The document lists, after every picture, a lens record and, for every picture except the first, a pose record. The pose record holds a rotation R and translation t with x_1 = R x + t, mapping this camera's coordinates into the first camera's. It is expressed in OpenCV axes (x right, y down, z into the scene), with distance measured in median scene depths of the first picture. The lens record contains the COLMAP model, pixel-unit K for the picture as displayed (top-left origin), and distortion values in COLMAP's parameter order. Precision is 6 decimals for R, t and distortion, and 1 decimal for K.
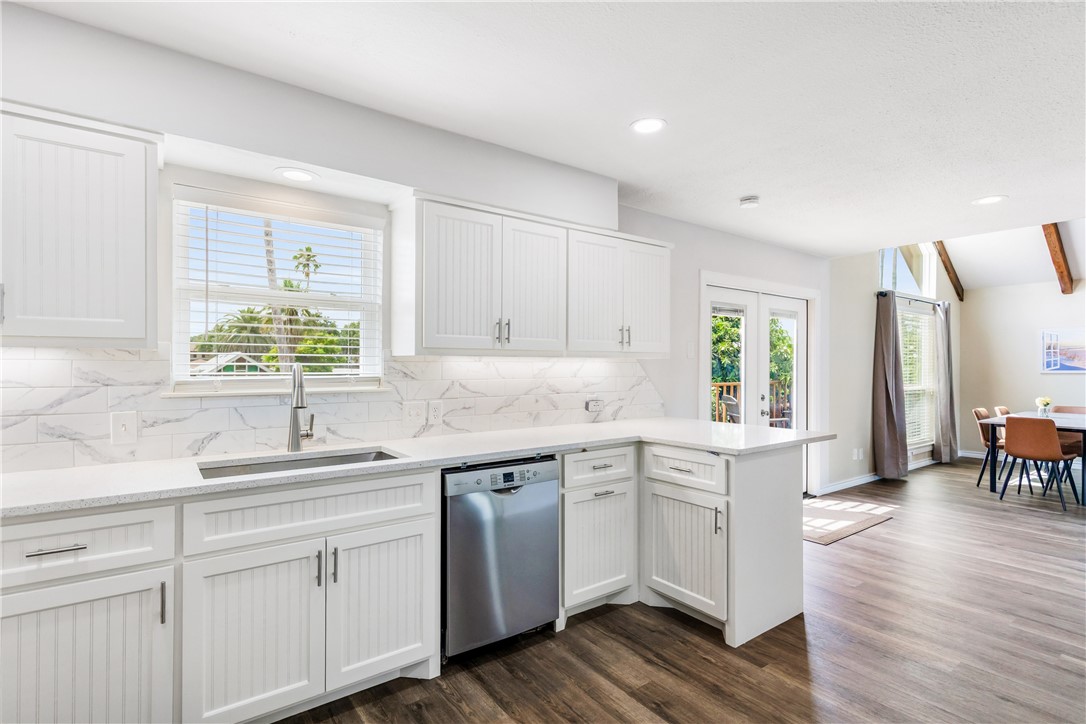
lens RADIAL K [[532.3, 0, 545.8], [0, 532.3, 368.0], [0, 0, 1]] dist [-0.003389, 0.000260]
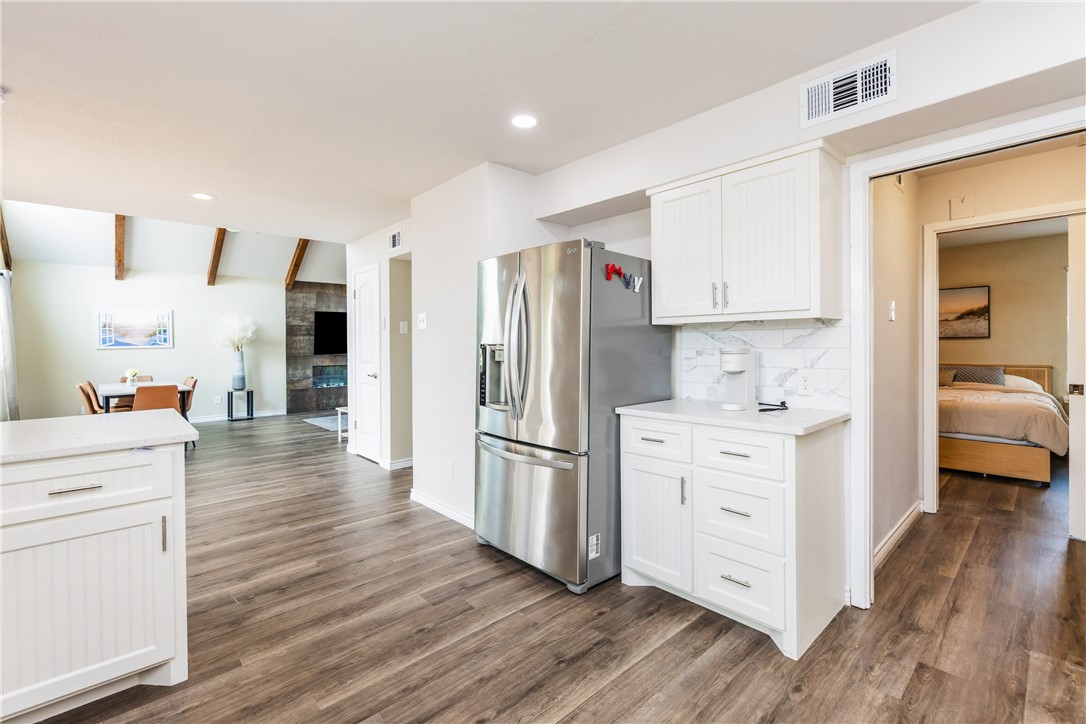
lens RADIAL K [[464.8, 0, 550.2], [0, 464.8, 354.9], [0, 0, 1]] dist [0.000747, 0.000162]
pose [[-0.118505, -0.023552, 0.992674, -0.308968], [0.005926, 0.999684, 0.024426, 0.009784], [-0.992936, 0.008777, -0.118328, 0.397150]]
